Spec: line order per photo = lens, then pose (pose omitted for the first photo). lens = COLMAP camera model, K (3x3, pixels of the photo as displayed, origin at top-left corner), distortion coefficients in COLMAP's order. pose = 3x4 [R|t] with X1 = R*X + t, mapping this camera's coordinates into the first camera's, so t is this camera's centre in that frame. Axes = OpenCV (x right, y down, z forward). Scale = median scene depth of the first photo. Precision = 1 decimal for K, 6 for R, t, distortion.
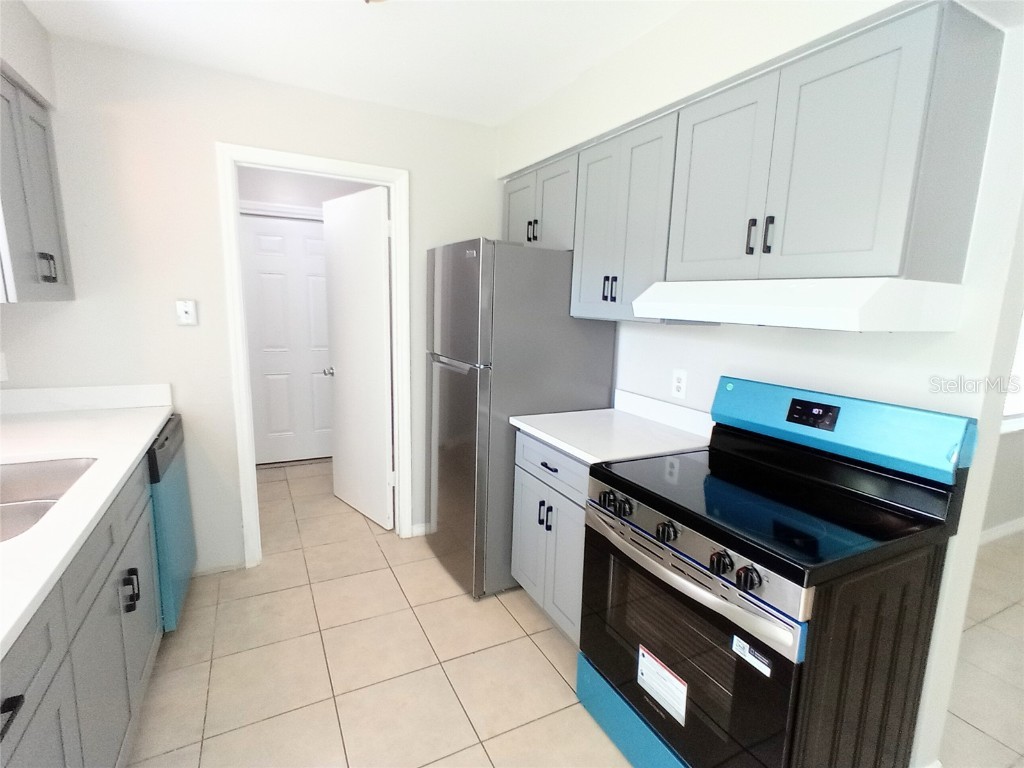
lens RADIAL K [[498.7, 0, 512.0], [0, 498.7, 384.0], [0, 0, 1]] dist [0.019871, -0.000065]
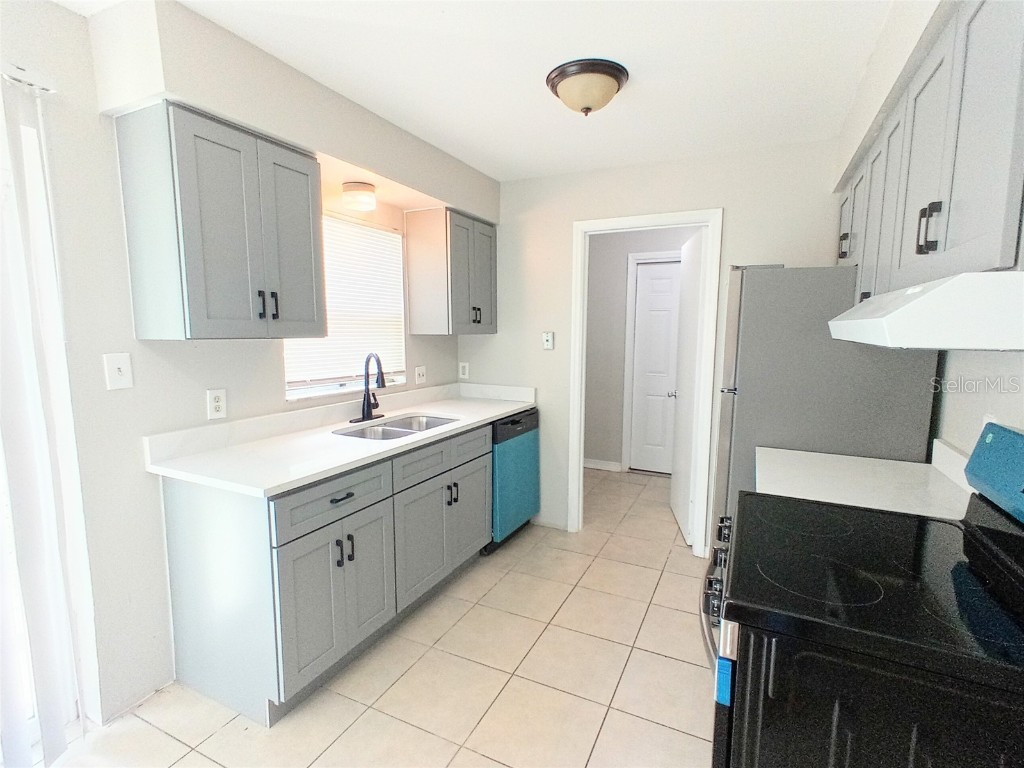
lens RADIAL K [[506.1, 0, 512.0], [0, 506.1, 384.0], [0, 0, 1]] dist [-0.001163, -0.000160]
pose [[0.604354, 0.060976, -0.794379, 0.470854], [-0.115826, 0.993198, -0.011881, 0.013079], [0.788252, 0.099190, 0.607306, 0.034207]]
